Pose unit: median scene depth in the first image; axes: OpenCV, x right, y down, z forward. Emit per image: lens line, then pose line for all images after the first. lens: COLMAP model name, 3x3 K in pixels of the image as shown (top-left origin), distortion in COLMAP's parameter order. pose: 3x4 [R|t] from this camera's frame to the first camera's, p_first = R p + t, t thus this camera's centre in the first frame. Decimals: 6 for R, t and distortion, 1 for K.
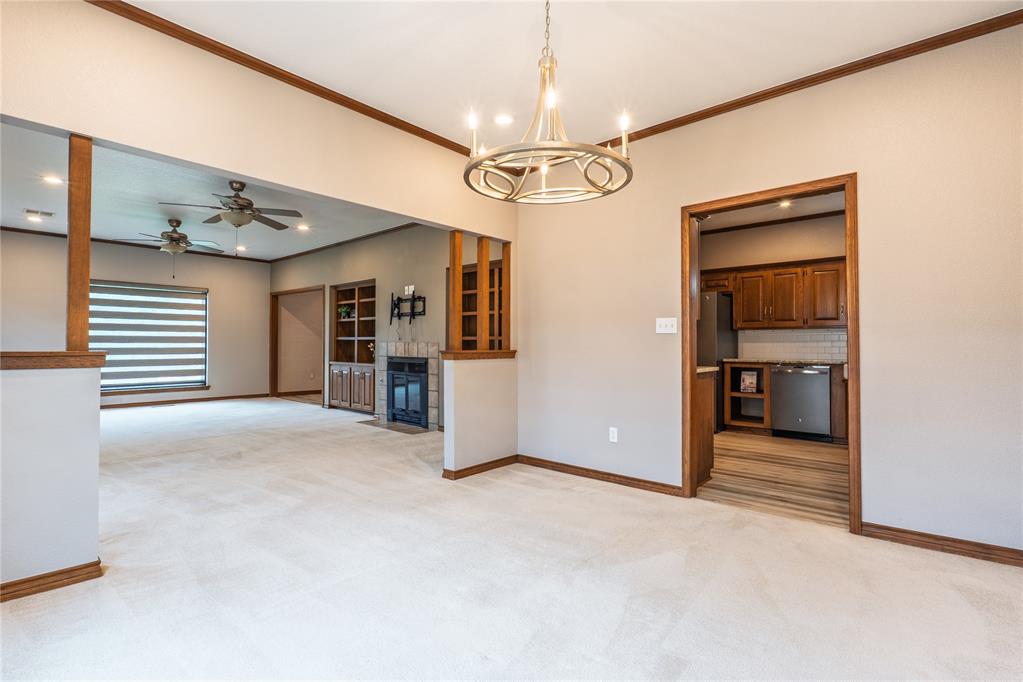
lens RADIAL K [[473.7, 0, 512.8], [0, 473.7, 337.8], [0, 0, 1]] dist [-0.011742, 0.000492]
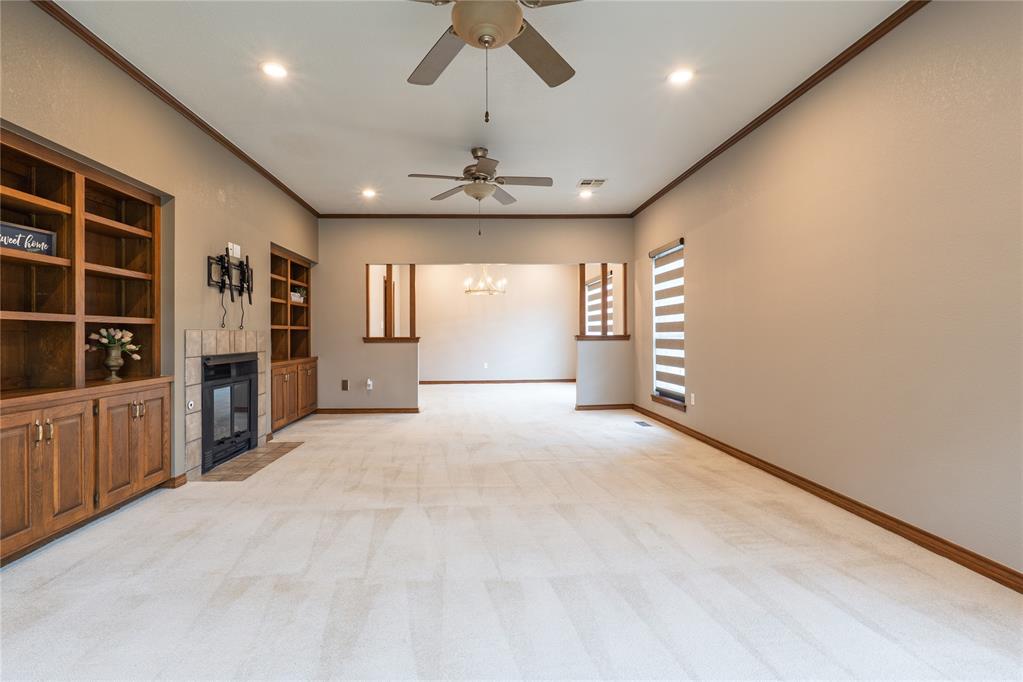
lens RADIAL K [[474.7, 0, 494.2], [0, 474.7, 335.1], [0, 0, 1]] dist [-0.004842, 0.000020]
pose [[-0.686663, -0.004191, 0.726964, -0.926480], [-0.011122, 0.999927, -0.004740, 0.014192], [-0.726891, -0.011340, -0.686659, 1.176848]]
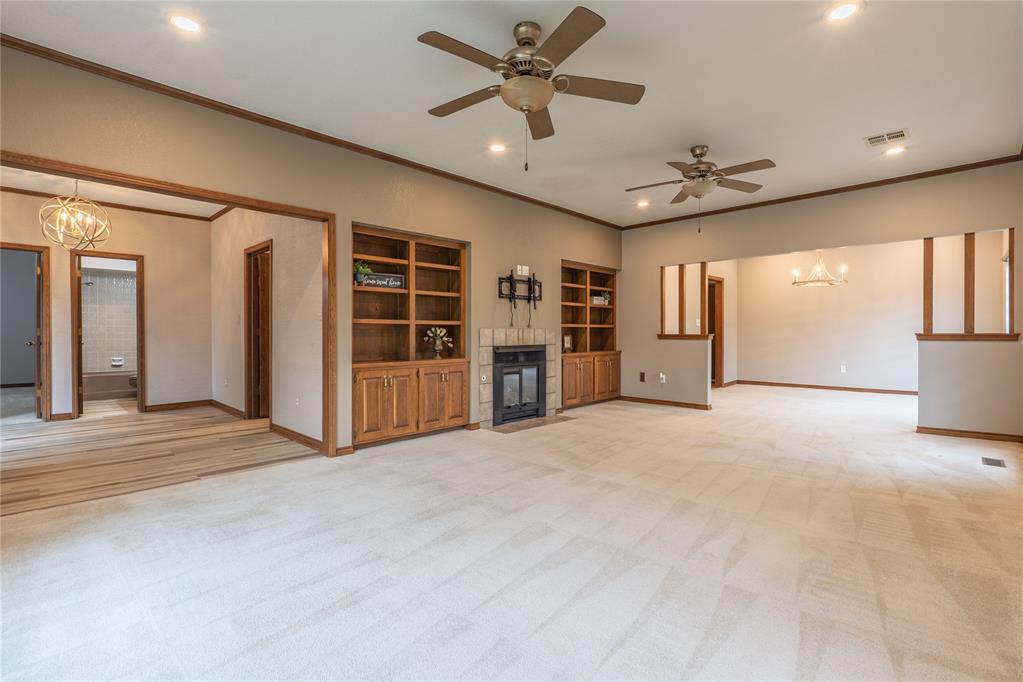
lens RADIAL K [[469.8, 0, 514.2], [0, 469.8, 336.2], [0, 0, 1]] dist [-0.002573, 0.000320]
pose [[0.052541, -0.014358, 0.998516, -1.099523], [-0.014840, 0.999775, 0.015157, 0.010047], [-0.998508, -0.015615, 0.052316, 0.961902]]
